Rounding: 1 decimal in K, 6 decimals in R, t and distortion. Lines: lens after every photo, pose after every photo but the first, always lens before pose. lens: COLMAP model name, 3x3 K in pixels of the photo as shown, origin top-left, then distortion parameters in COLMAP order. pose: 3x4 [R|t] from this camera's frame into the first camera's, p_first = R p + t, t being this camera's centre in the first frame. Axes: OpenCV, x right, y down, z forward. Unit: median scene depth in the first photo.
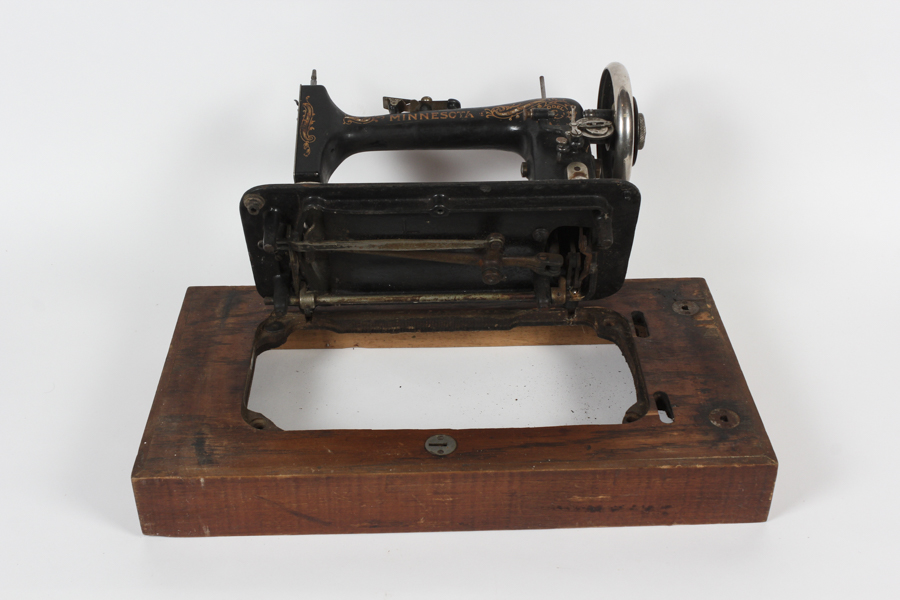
lens RADIAL K [[1183.4, 0, 451.0], [0, 1183.4, 293.7], [0, 0, 1]] dist [-0.001652, 0.000000]
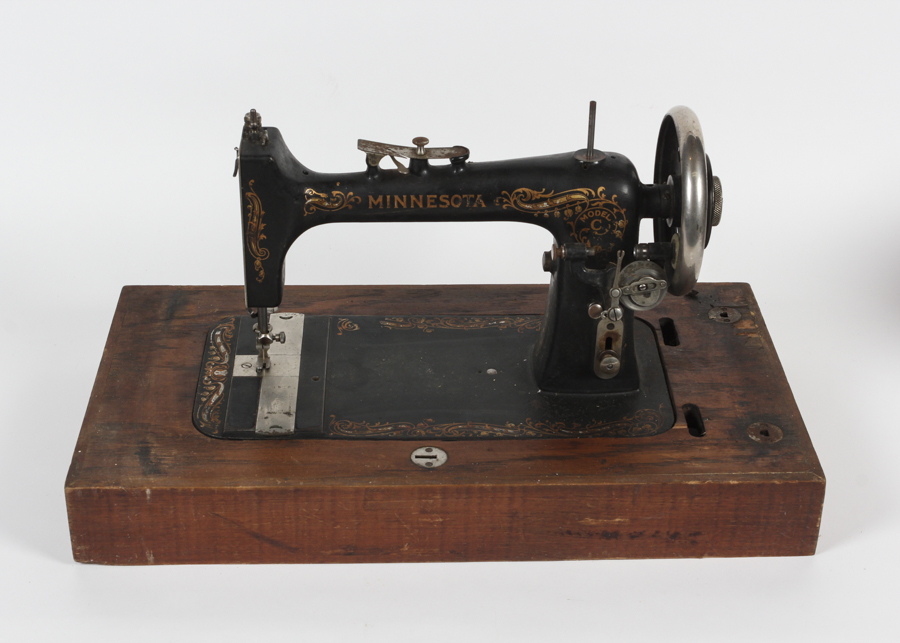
lens RADIAL K [[1691.2, 0, 448.7], [0, 1691.2, 324.4], [0, 0, 1]] dist [-0.013489, 0.000000]
pose [[0.999910, 0.010913, 0.007749, -0.004782], [-0.010510, 0.998680, -0.050270, 0.086479], [-0.008288, 0.050184, 0.998706, -0.196808]]
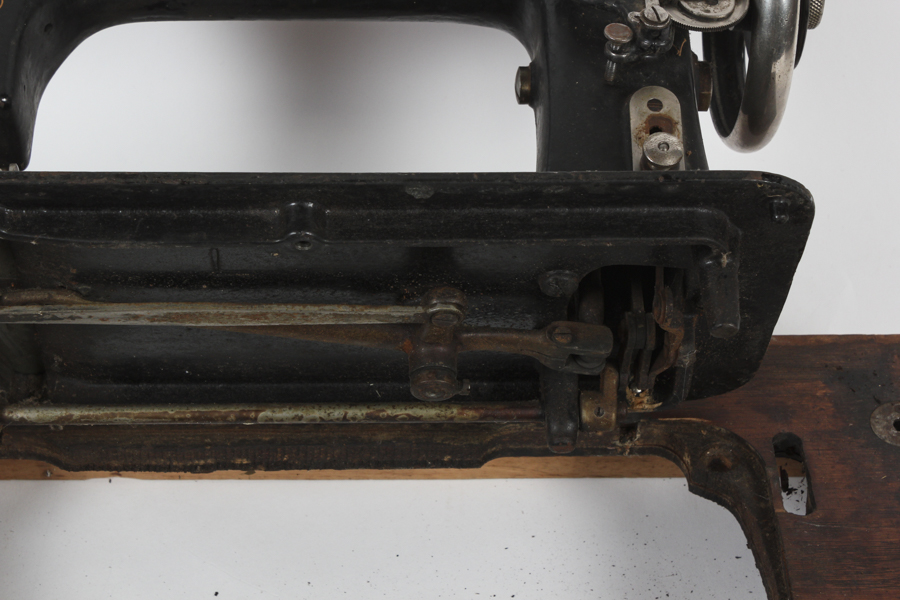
lens RADIAL K [[2171.3, 0, 445.2], [0, 2171.3, 302.6], [0, 0, 1]] dist [0.010004, 0.000000]
pose [[0.999611, 0.016878, 0.022206, 0.021283], [-0.019995, 0.988697, 0.148587, -0.151807], [-0.019447, -0.148973, 0.988650, 0.274710]]
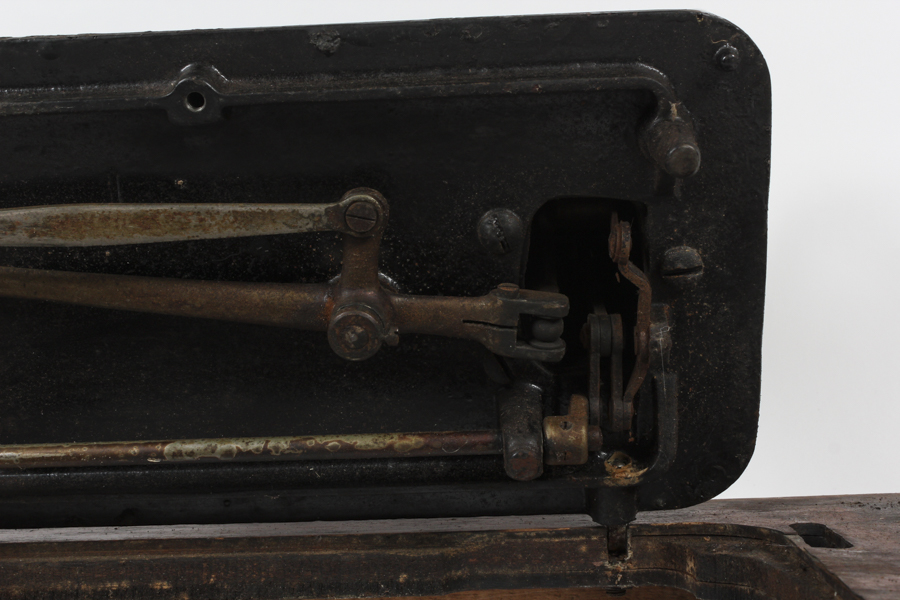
lens RADIAL K [[1304.1, 0, 454.6], [0, 1304.1, 299.1], [0, 0, 1]] dist [-0.043753, 0.000000]
pose [[0.997675, -0.029896, -0.061240, 0.085804], [-0.008878, 0.833964, -0.551748, 0.183467], [0.067567, 0.551009, 0.831760, 0.687407]]
